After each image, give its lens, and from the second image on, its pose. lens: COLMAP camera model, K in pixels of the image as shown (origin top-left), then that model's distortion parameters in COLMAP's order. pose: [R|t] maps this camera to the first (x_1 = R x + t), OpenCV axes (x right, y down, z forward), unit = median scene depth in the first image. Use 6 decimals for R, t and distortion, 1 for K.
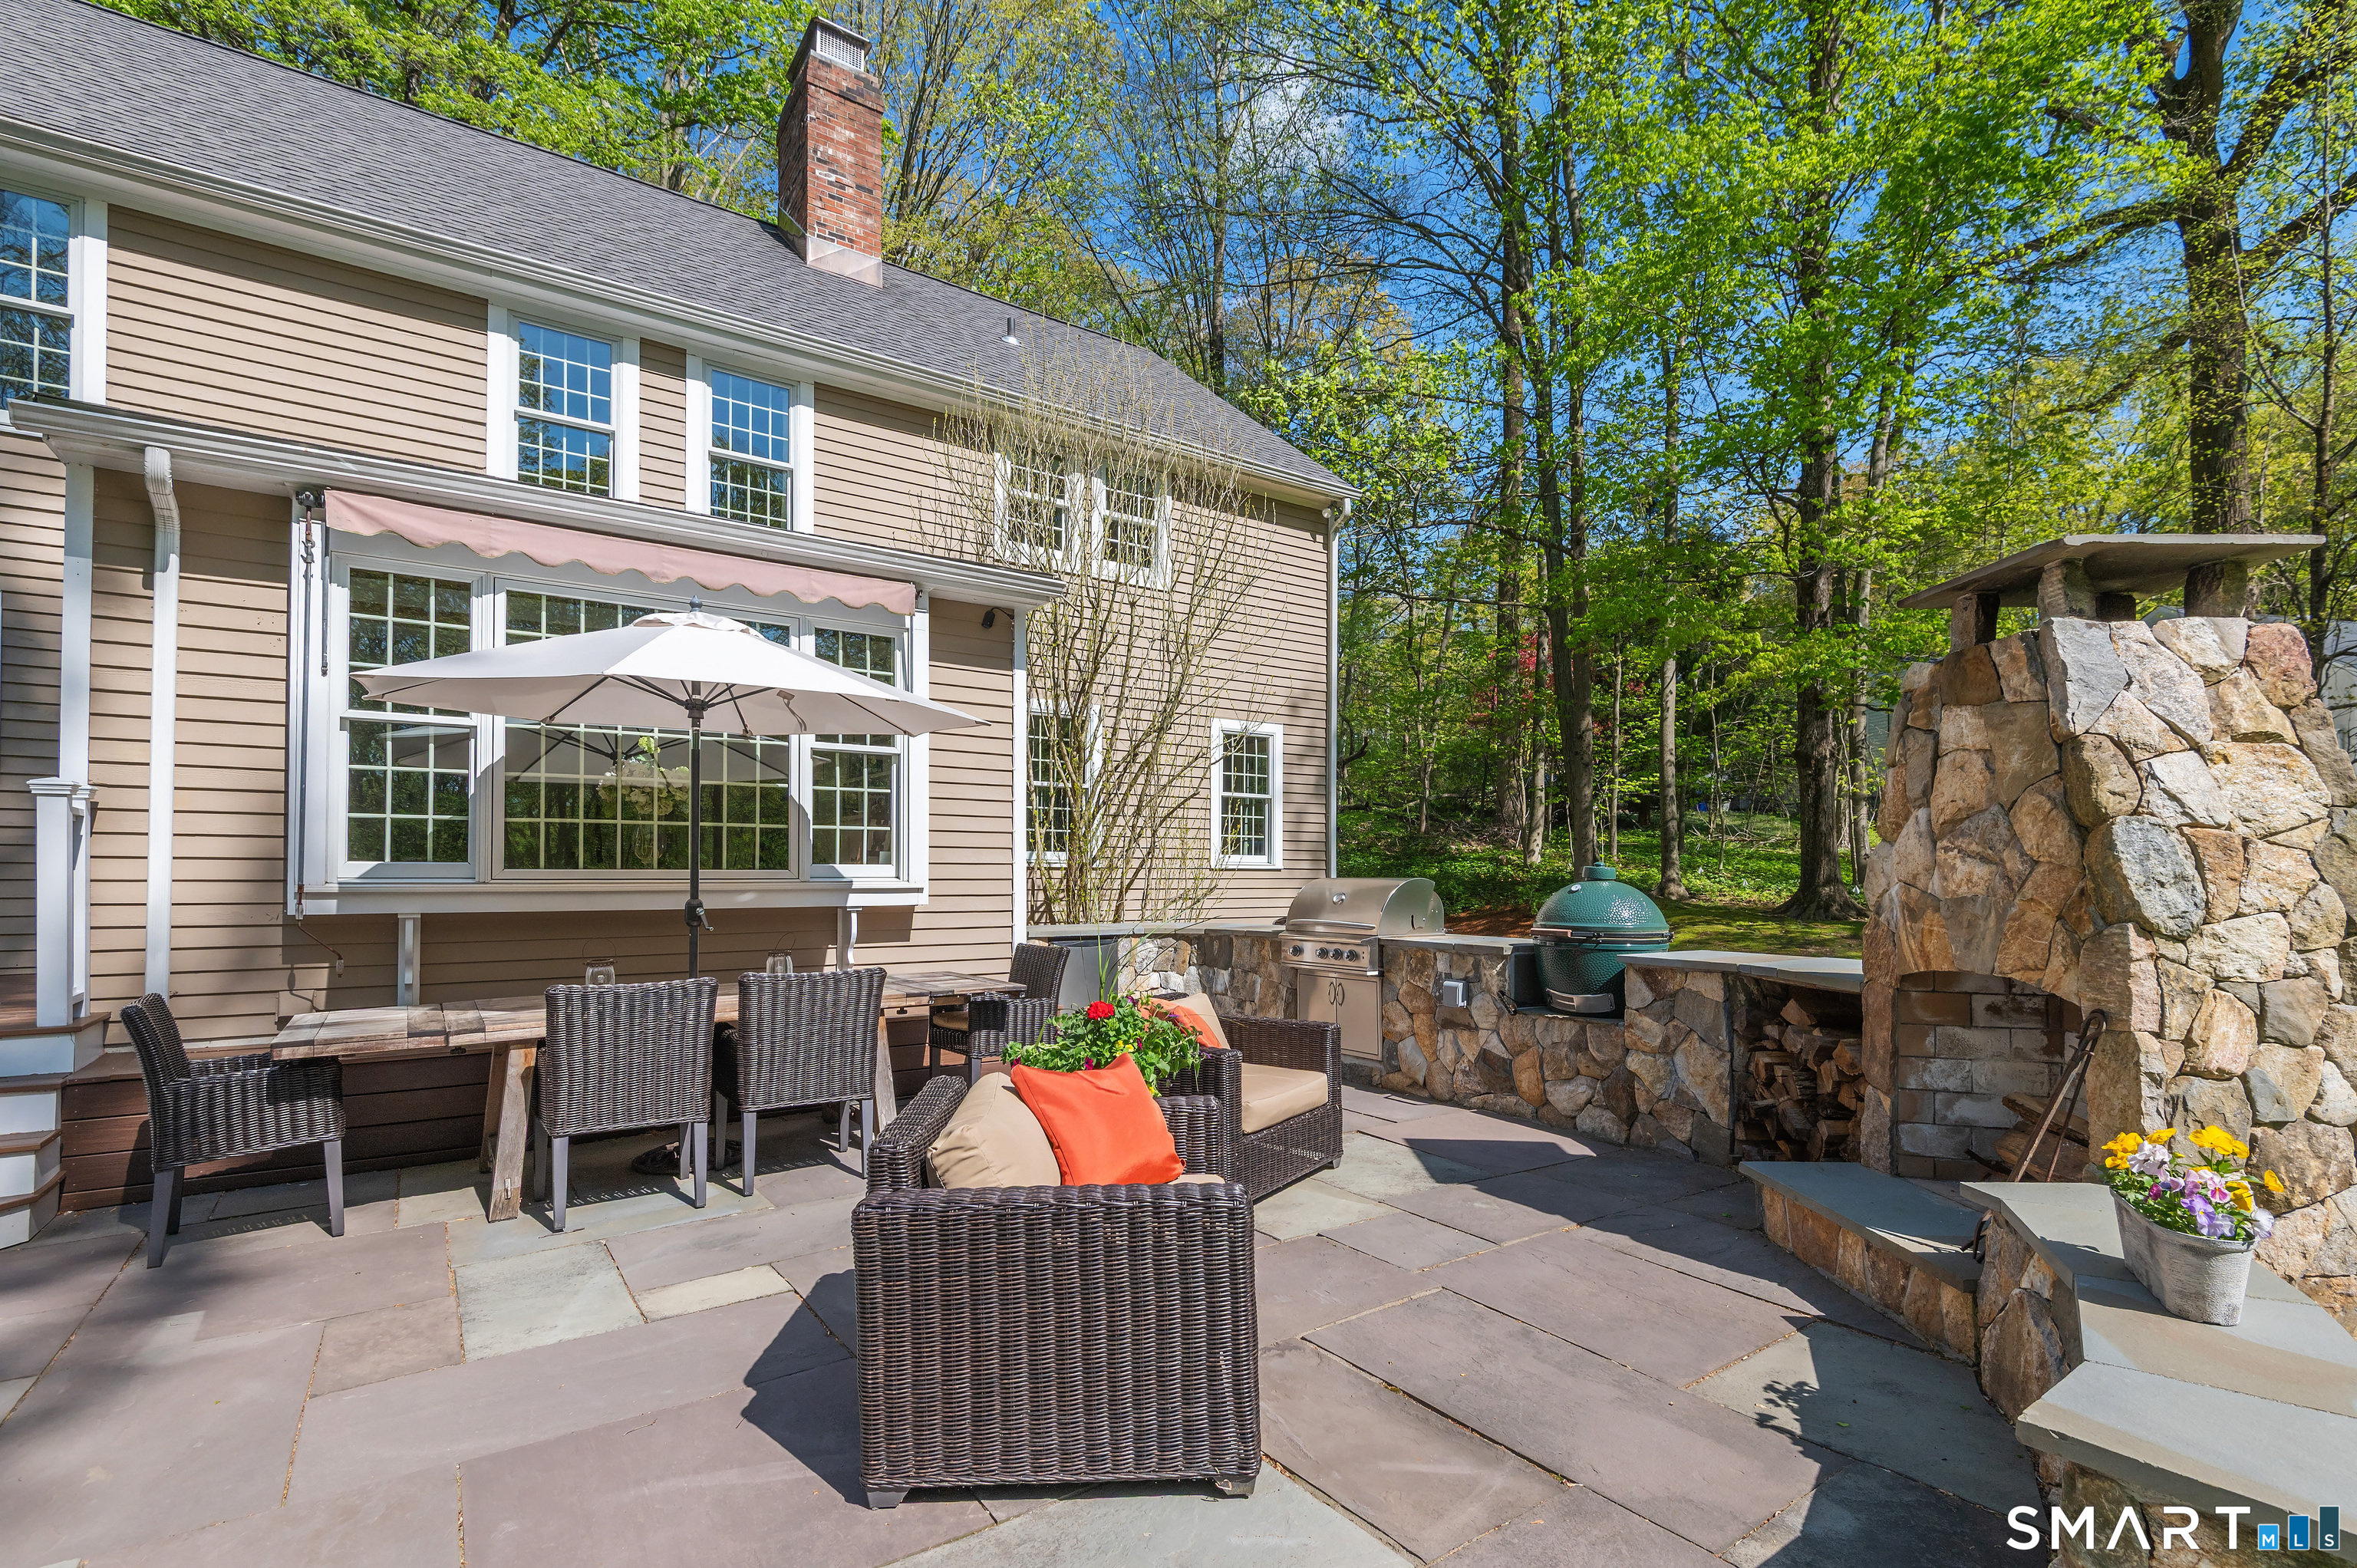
lens RADIAL K [[1102.5, 0, 1193.1], [0, 1102.5, 853.6], [0, 0, 1]] dist [0.035723, -0.027623]
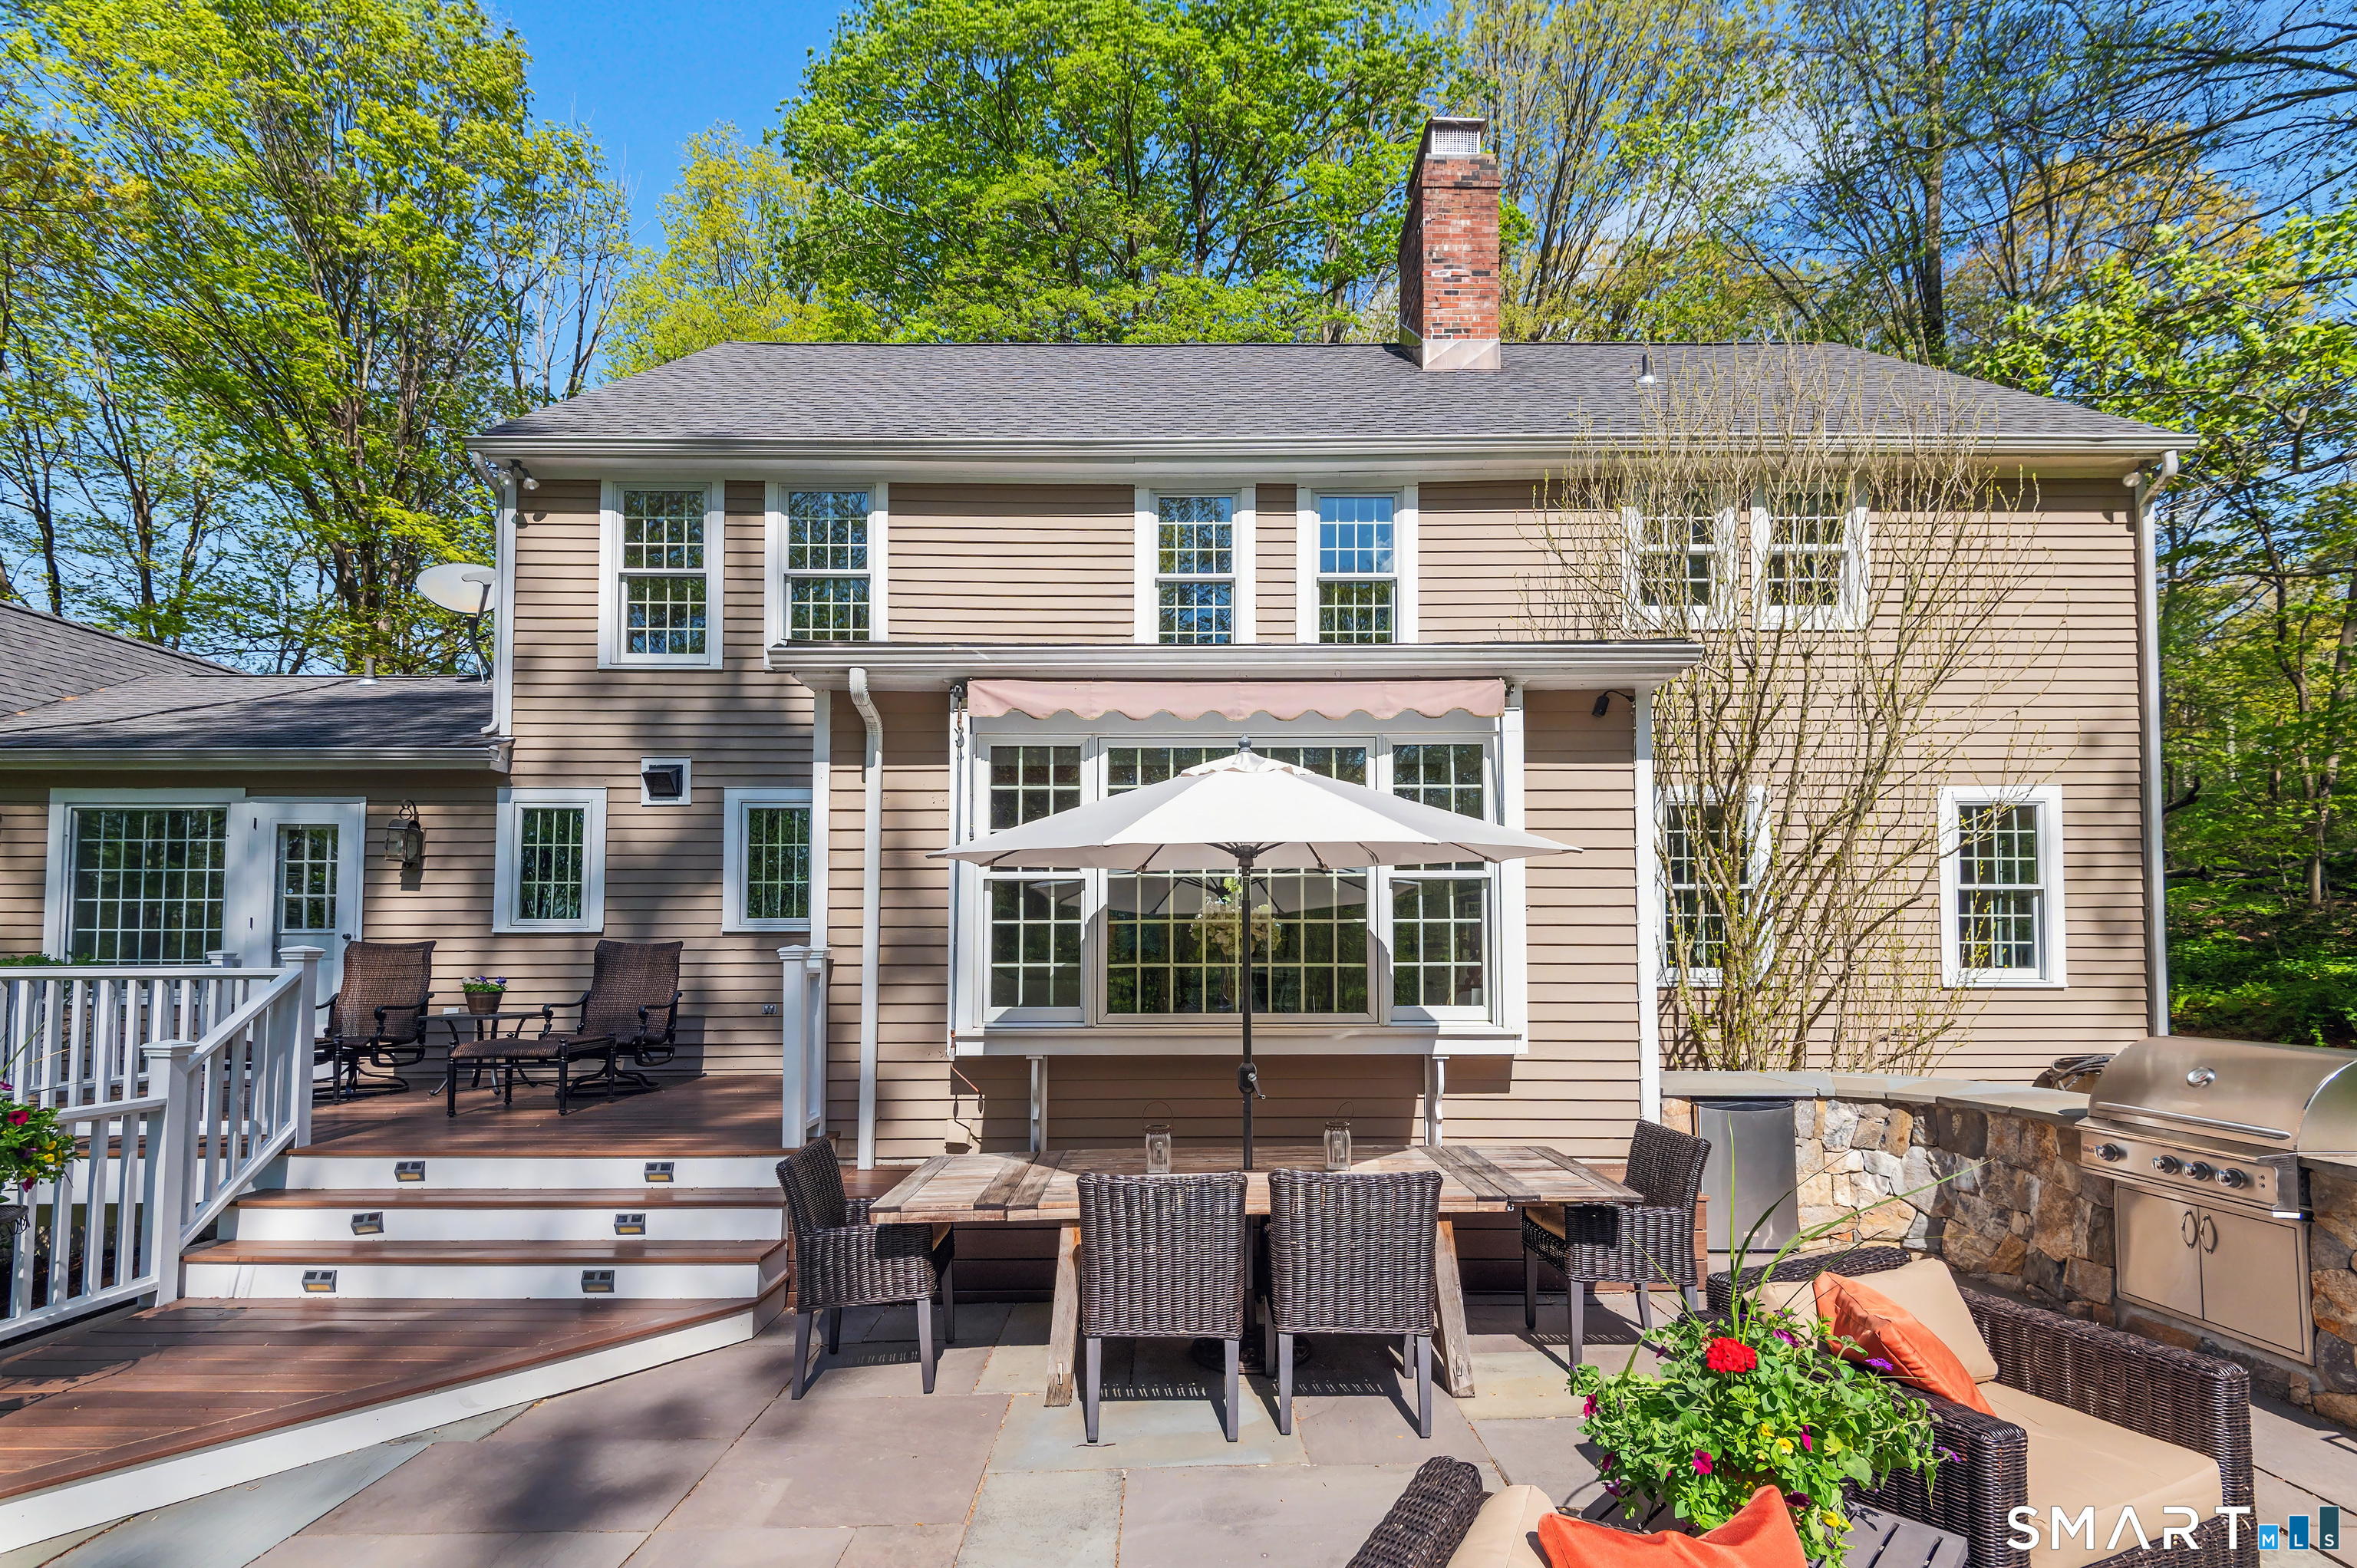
lens RADIAL K [[1064.2, 0, 1179.9], [0, 1064.2, 913.5], [0, 0, 1]] dist [0.040584, -0.024178]
pose [[0.825228, -0.027435, -0.564133, 0.003837], [0.016930, 0.999572, -0.023845, -0.035979], [0.564546, 0.010126, 0.825340, 0.135768]]
